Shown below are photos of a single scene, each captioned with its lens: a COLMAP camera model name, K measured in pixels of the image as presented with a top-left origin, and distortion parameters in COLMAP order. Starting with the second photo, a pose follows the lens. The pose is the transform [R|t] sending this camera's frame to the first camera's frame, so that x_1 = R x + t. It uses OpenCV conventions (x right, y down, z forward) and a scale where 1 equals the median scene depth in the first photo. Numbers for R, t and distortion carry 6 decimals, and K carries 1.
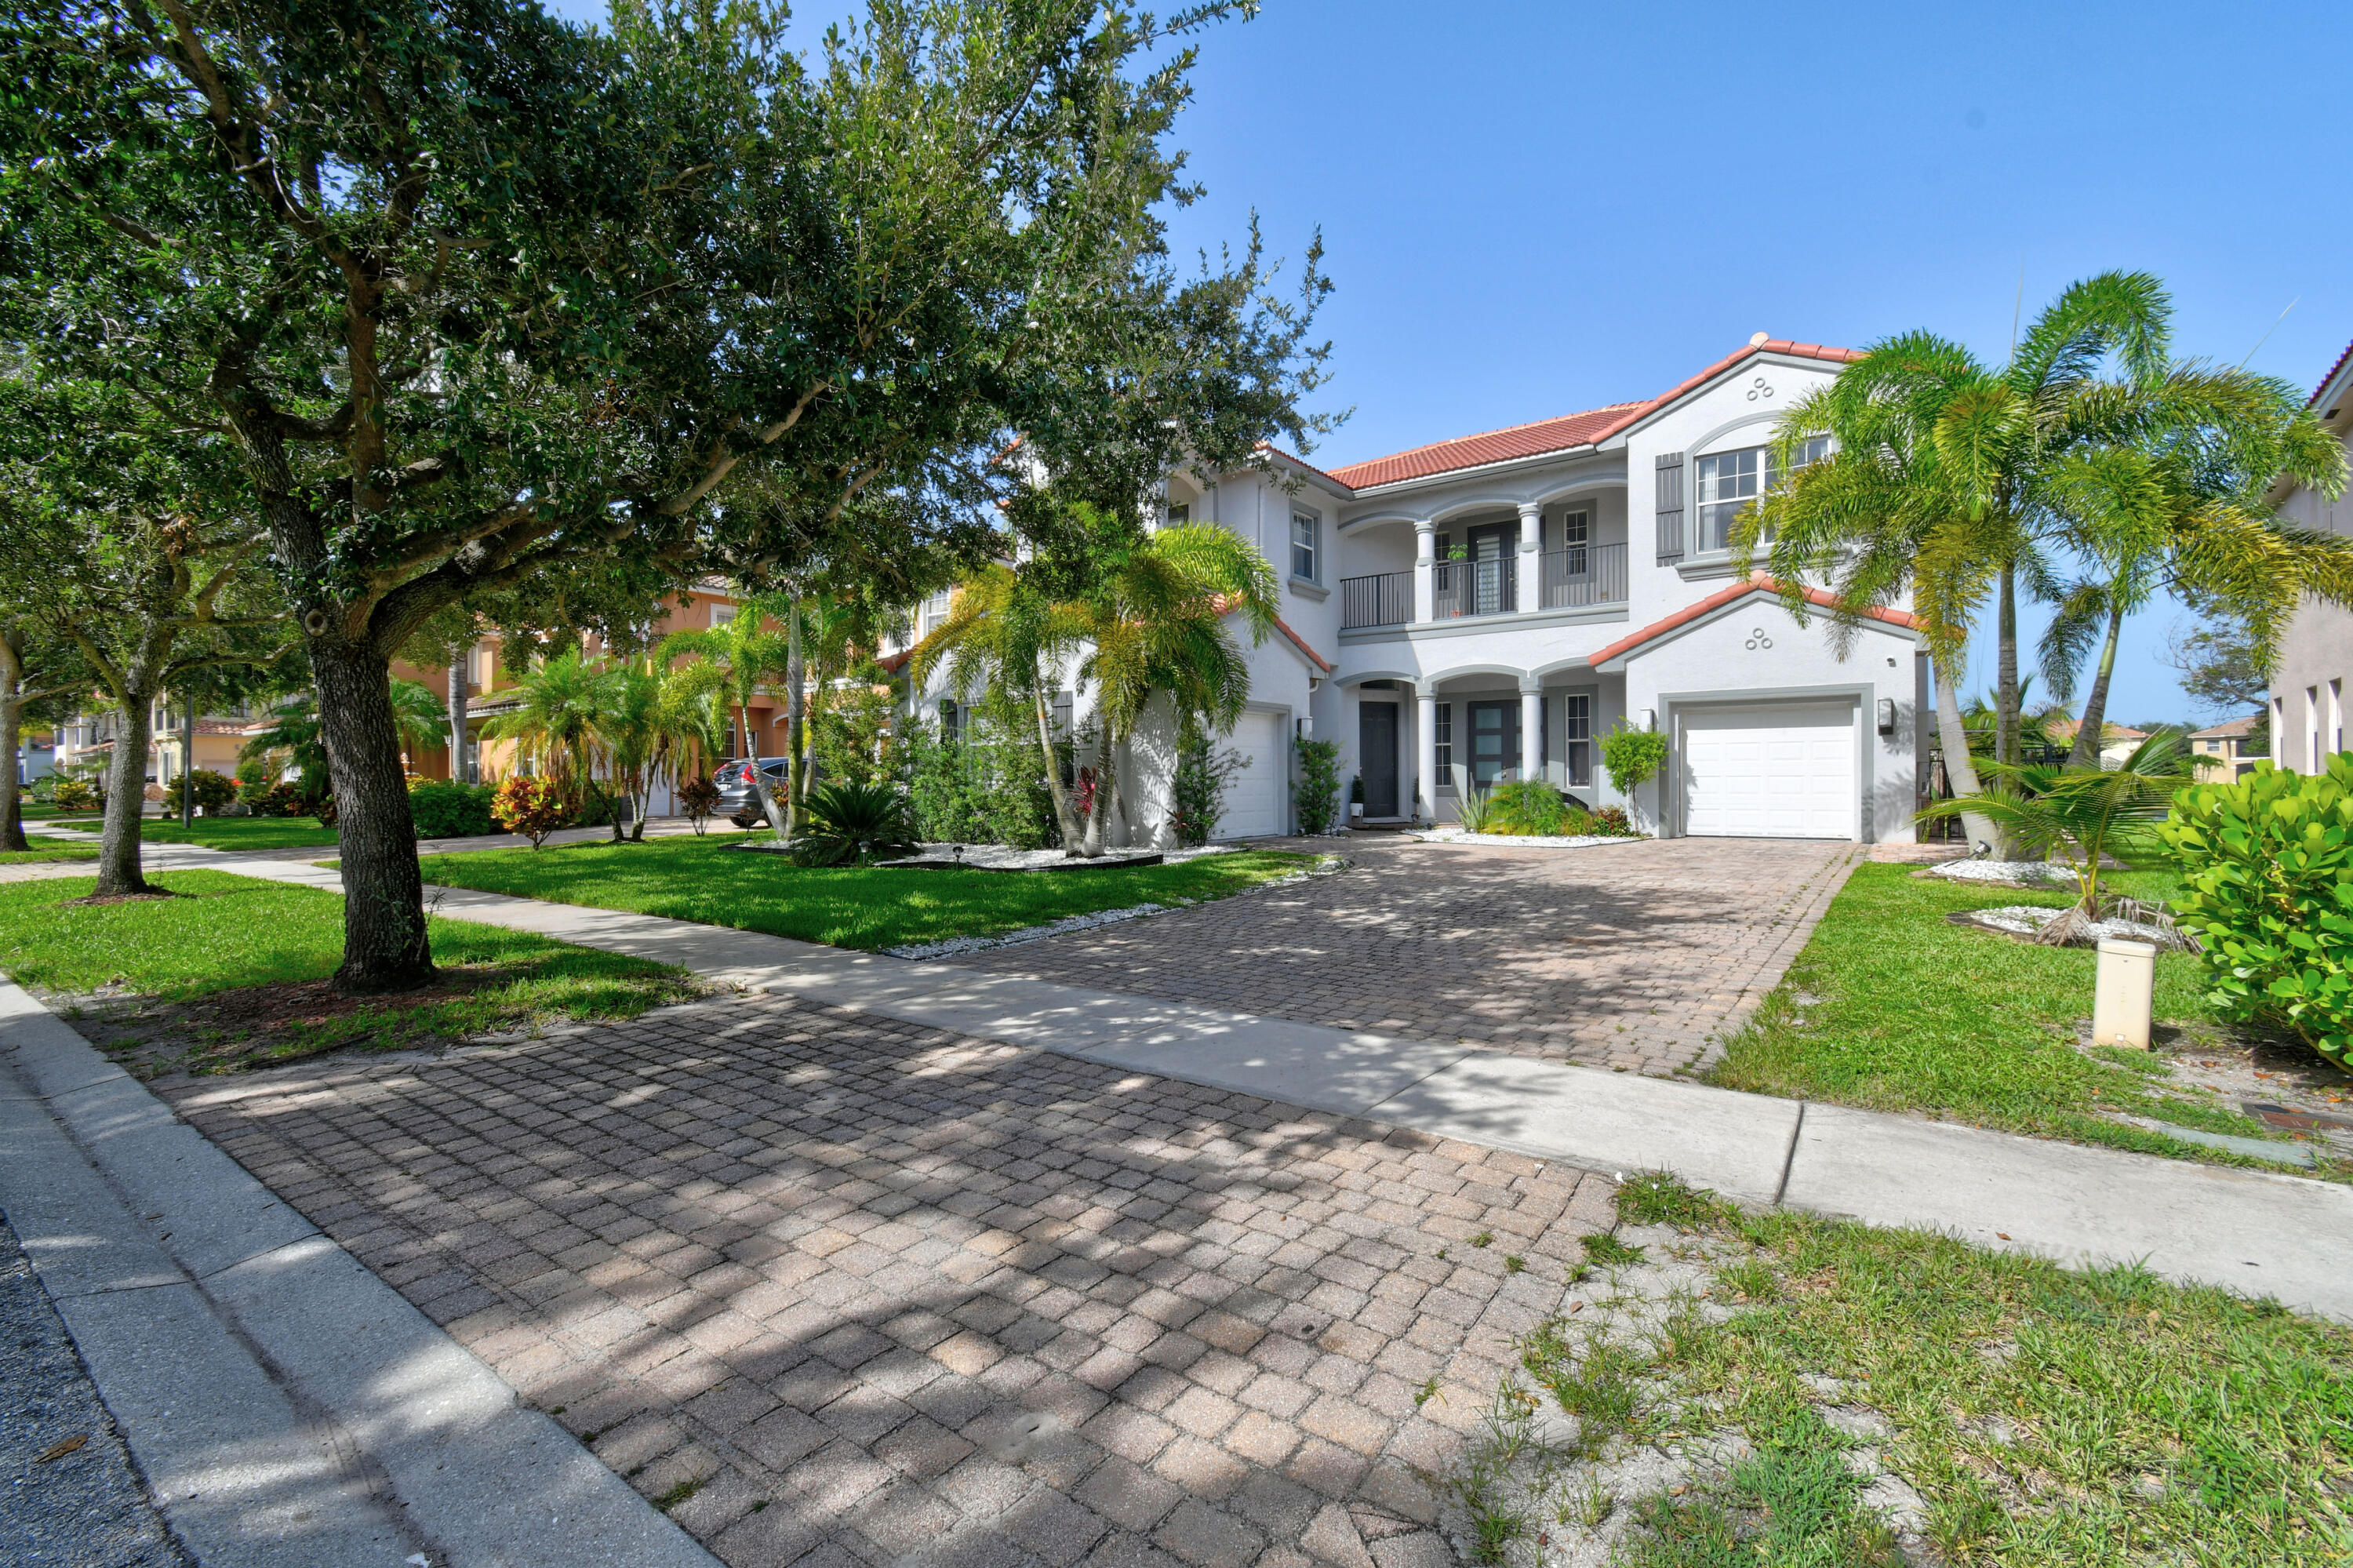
lens RADIAL K [[1035.1, 0, 1181.3], [0, 1035.1, 792.3], [0, 0, 1]] dist [0.004037, -0.002432]
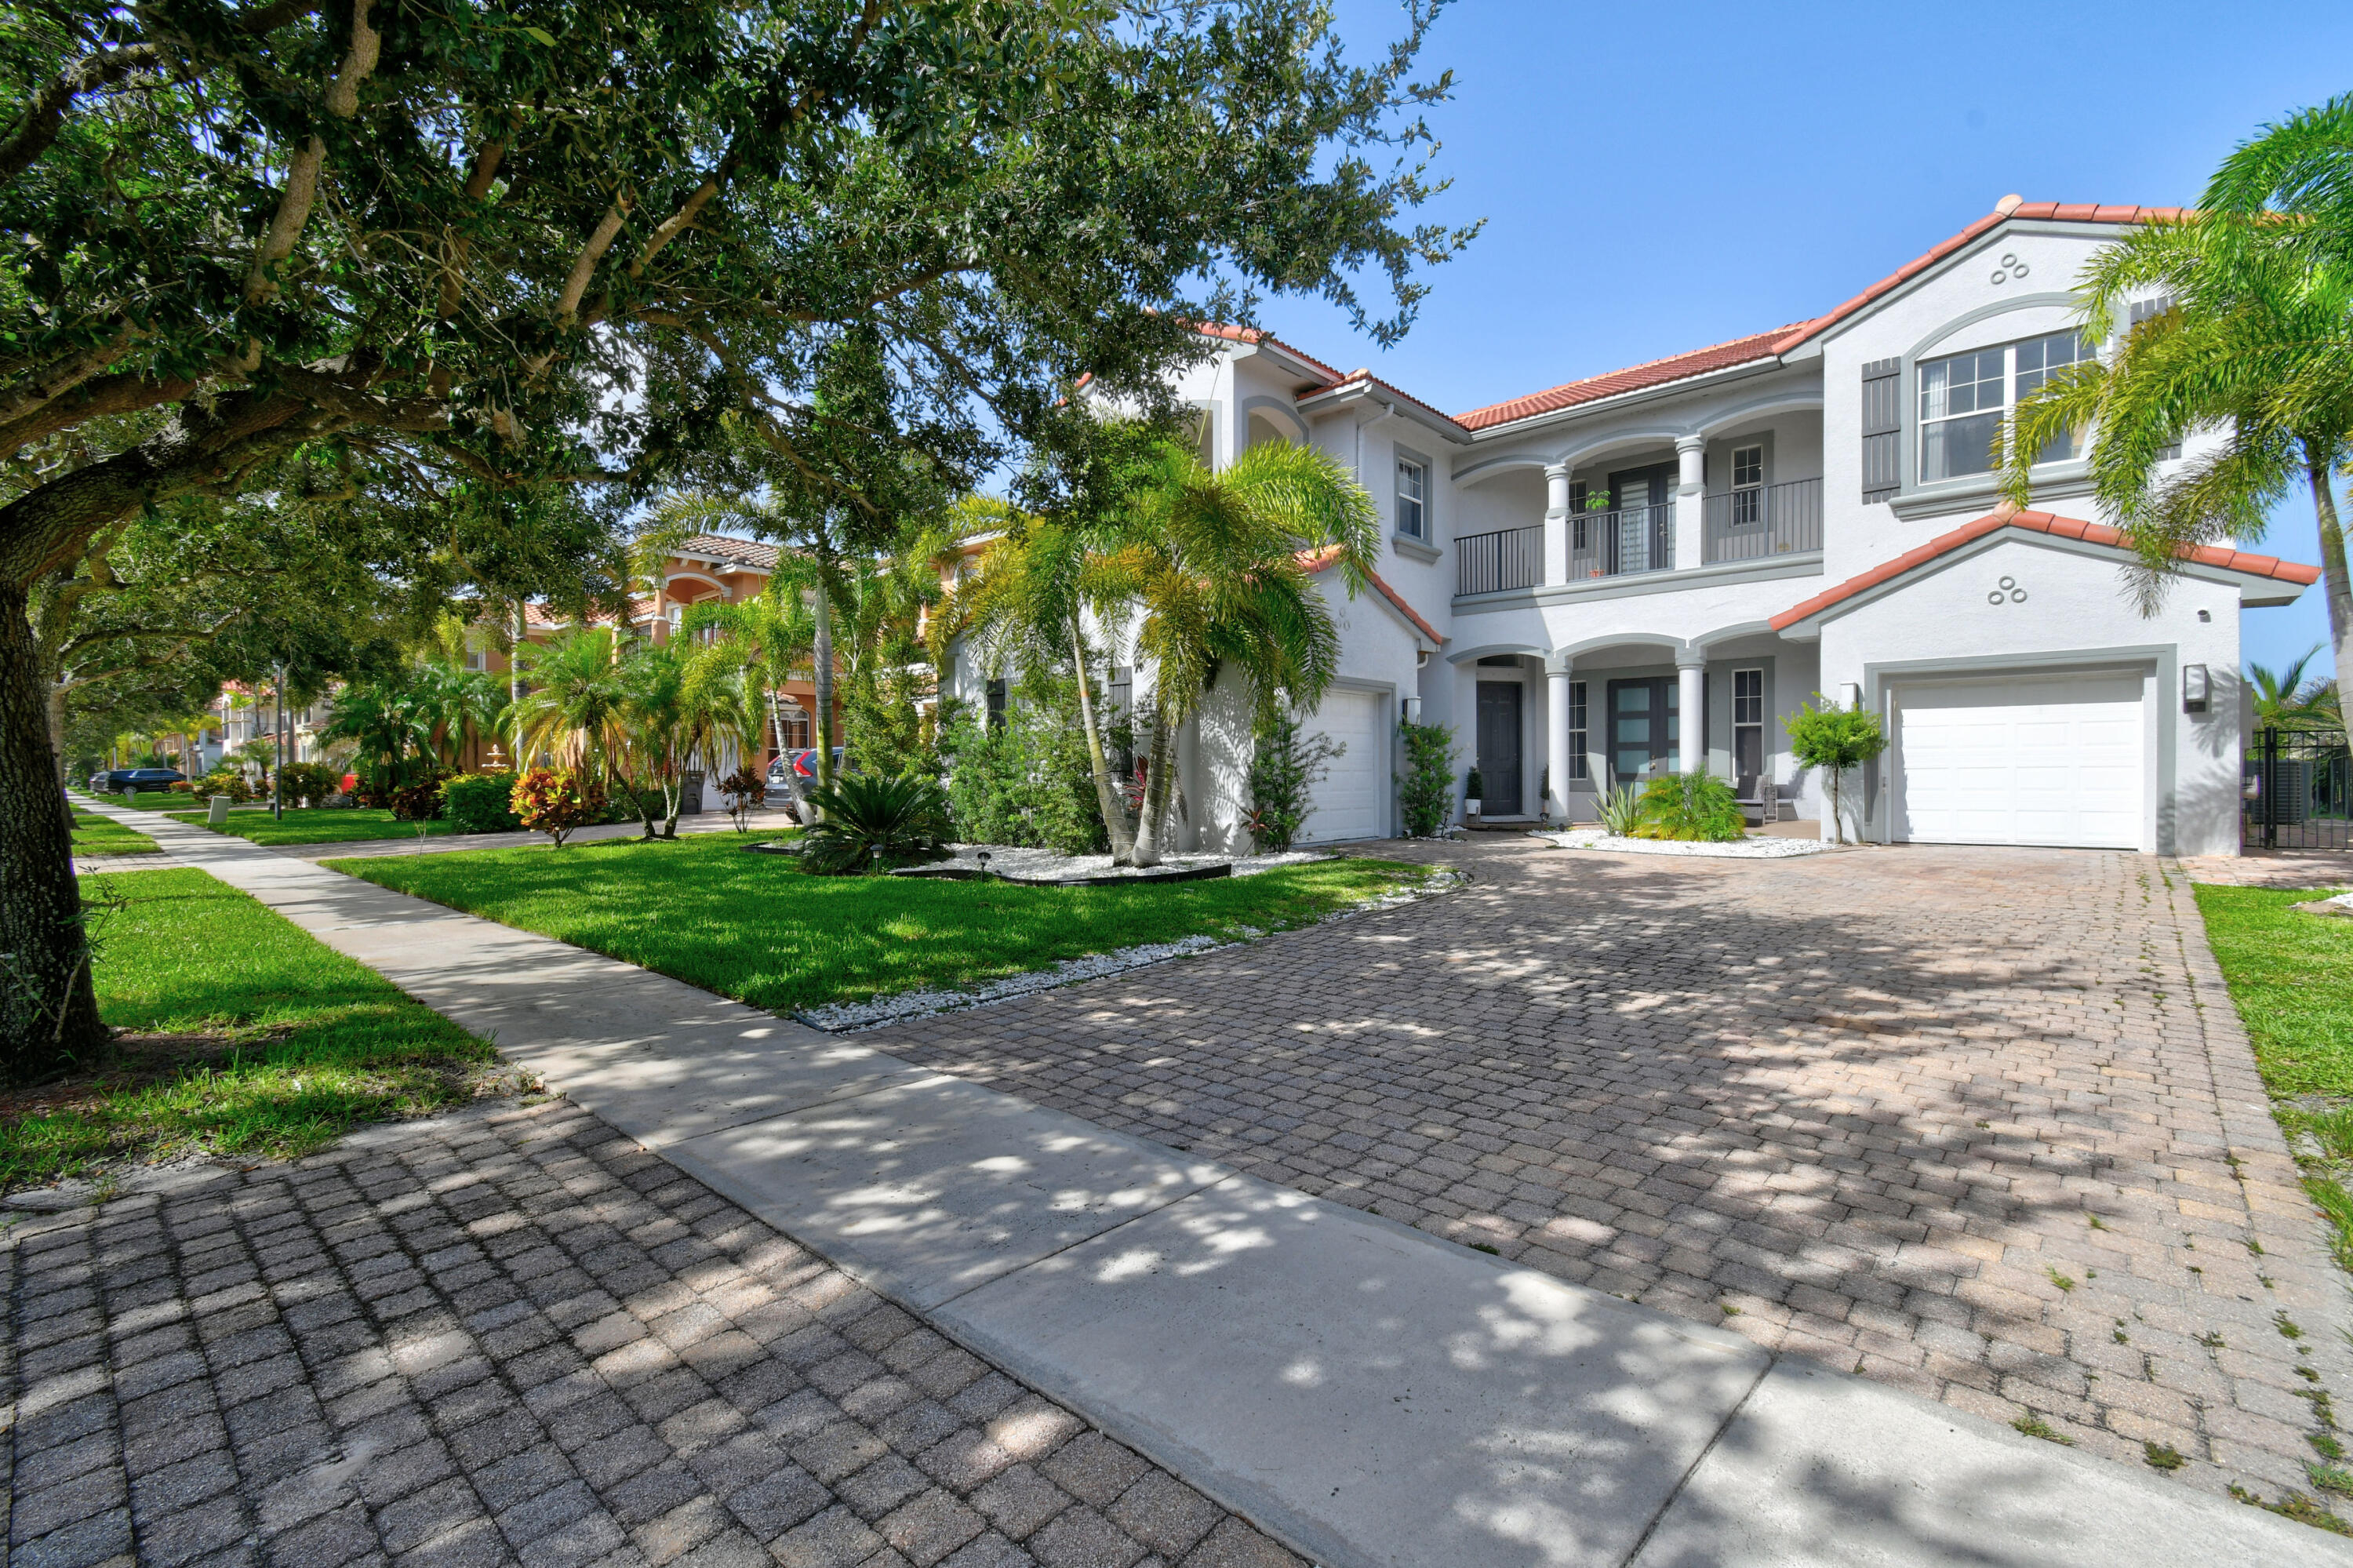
lens RADIAL K [[1035.1, 0, 1171.3], [0, 1035.1, 775.2], [0, 0, 1]] dist [0.004037, -0.002432]
pose [[0.993937, 0.001052, -0.109944, 0.022429], [-0.002092, 0.999954, -0.009350, -0.001578], [0.109929, 0.009523, 0.993894, 0.179798]]
